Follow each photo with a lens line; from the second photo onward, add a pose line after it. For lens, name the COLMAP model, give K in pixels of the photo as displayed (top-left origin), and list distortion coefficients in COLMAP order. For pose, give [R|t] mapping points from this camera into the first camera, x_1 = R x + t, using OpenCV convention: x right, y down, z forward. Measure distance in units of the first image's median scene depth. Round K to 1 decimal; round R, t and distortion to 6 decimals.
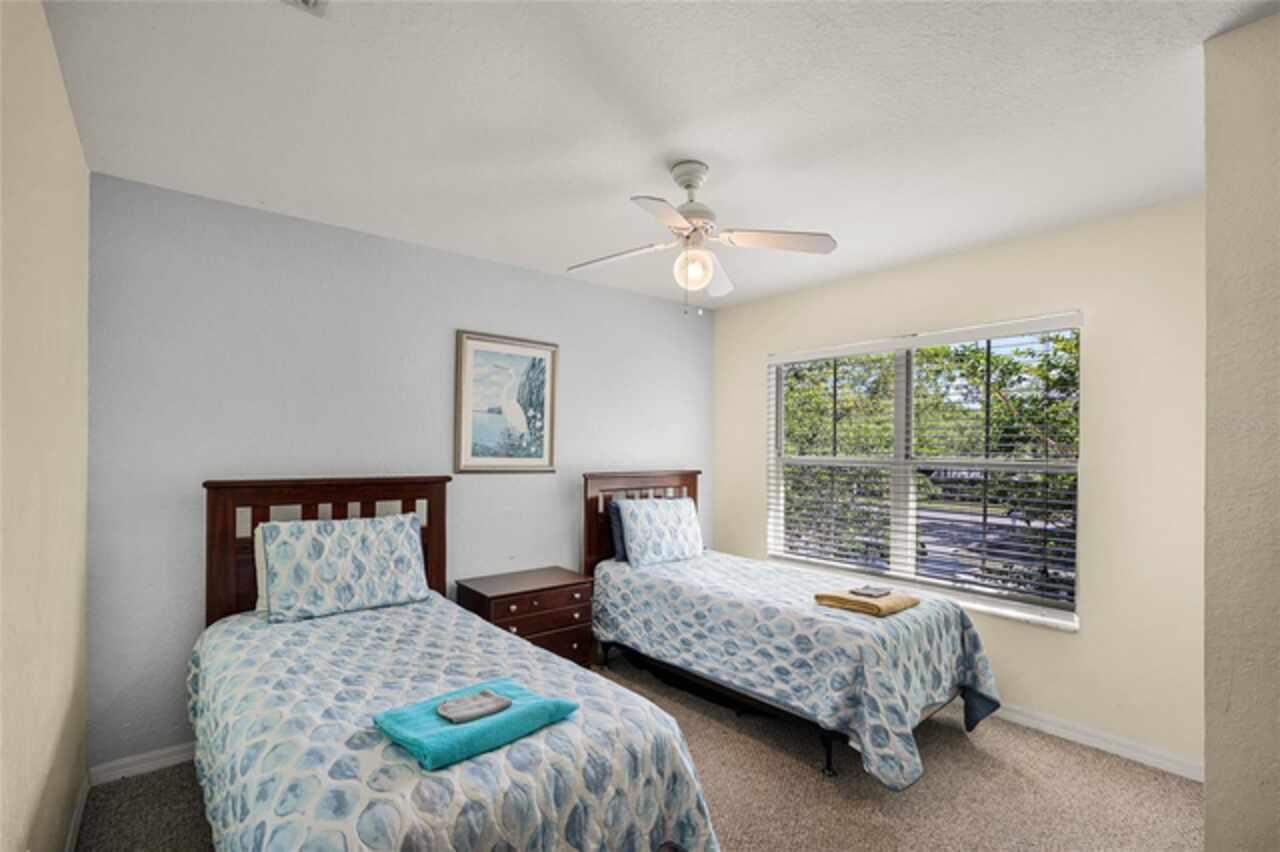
lens RADIAL K [[584.0, 0, 634.3], [0, 584.0, 438.9], [0, 0, 1]] dist [-0.004403, 0.001468]
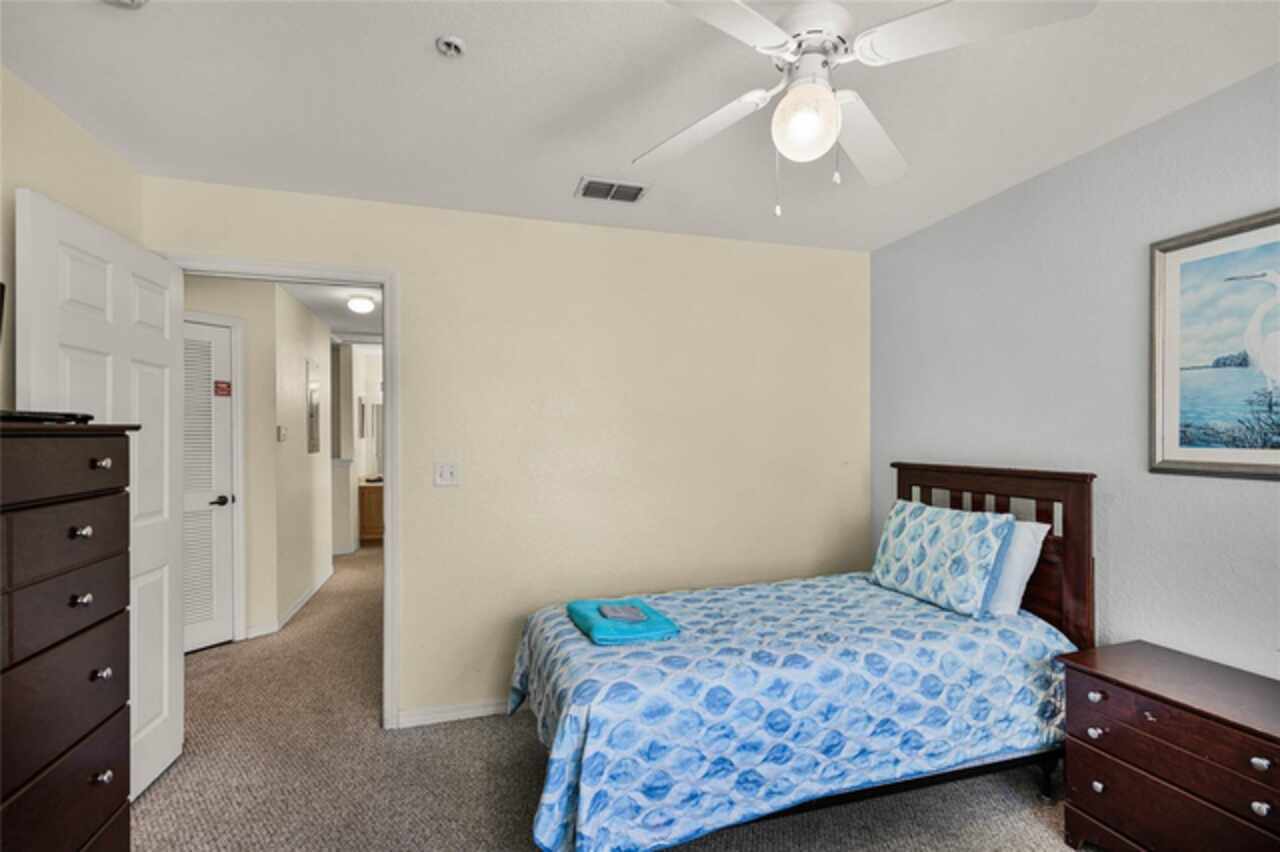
lens RADIAL K [[584.0, 0, 641.1], [0, 584.0, 433.2], [0, 0, 1]] dist [-0.004403, 0.001468]
pose [[-0.361245, -0.011340, -0.932402, 0.642610], [0.018006, 0.999655, -0.019135, 0.025255], [0.932297, -0.023701, -0.360917, 0.957103]]
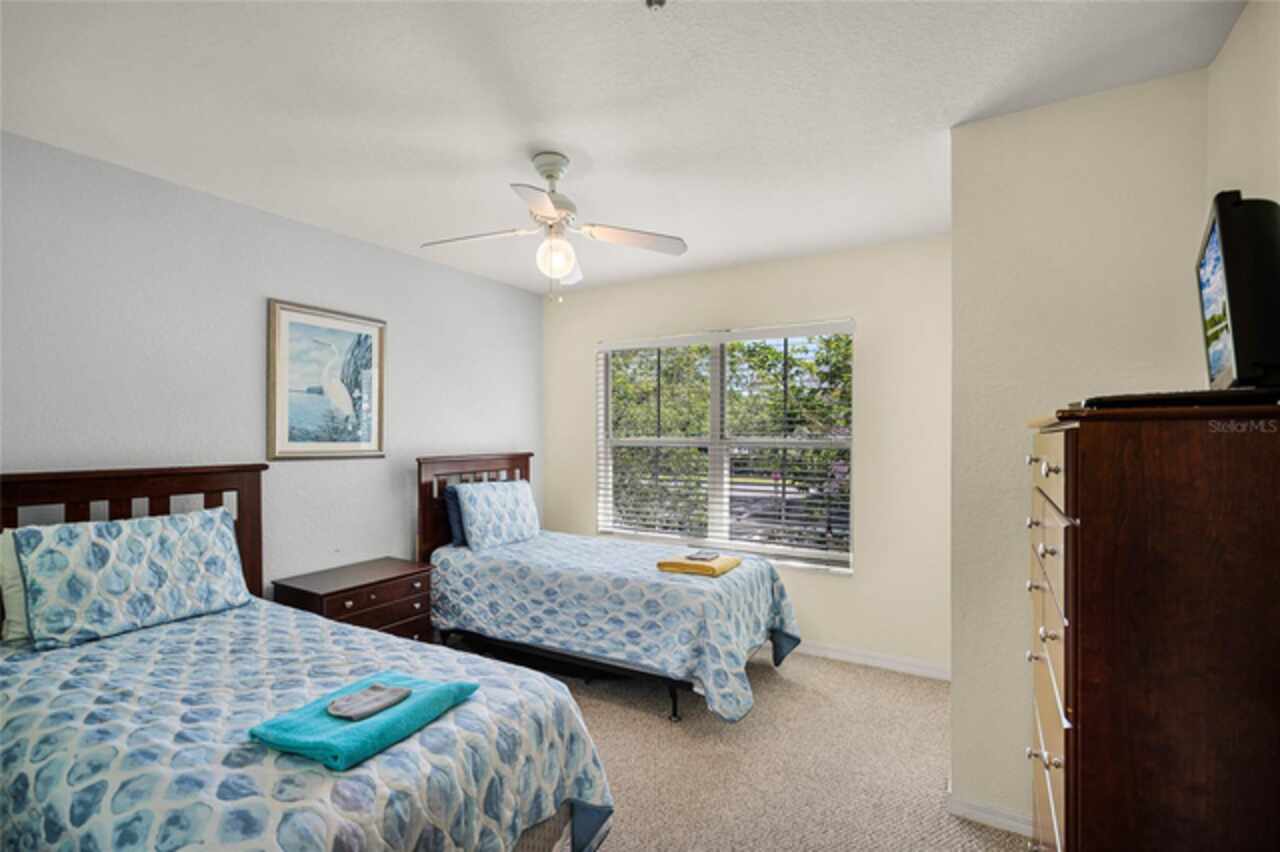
lens RADIAL K [[584.0, 0, 630.5], [0, 584.0, 429.8], [0, 0, 1]] dist [-0.004403, 0.001468]
pose [[0.942450, -0.004905, 0.334312, -0.113480], [0.000497, 0.999912, 0.013269, 0.000659], [-0.334347, -0.012339, 0.942369, -0.022564]]
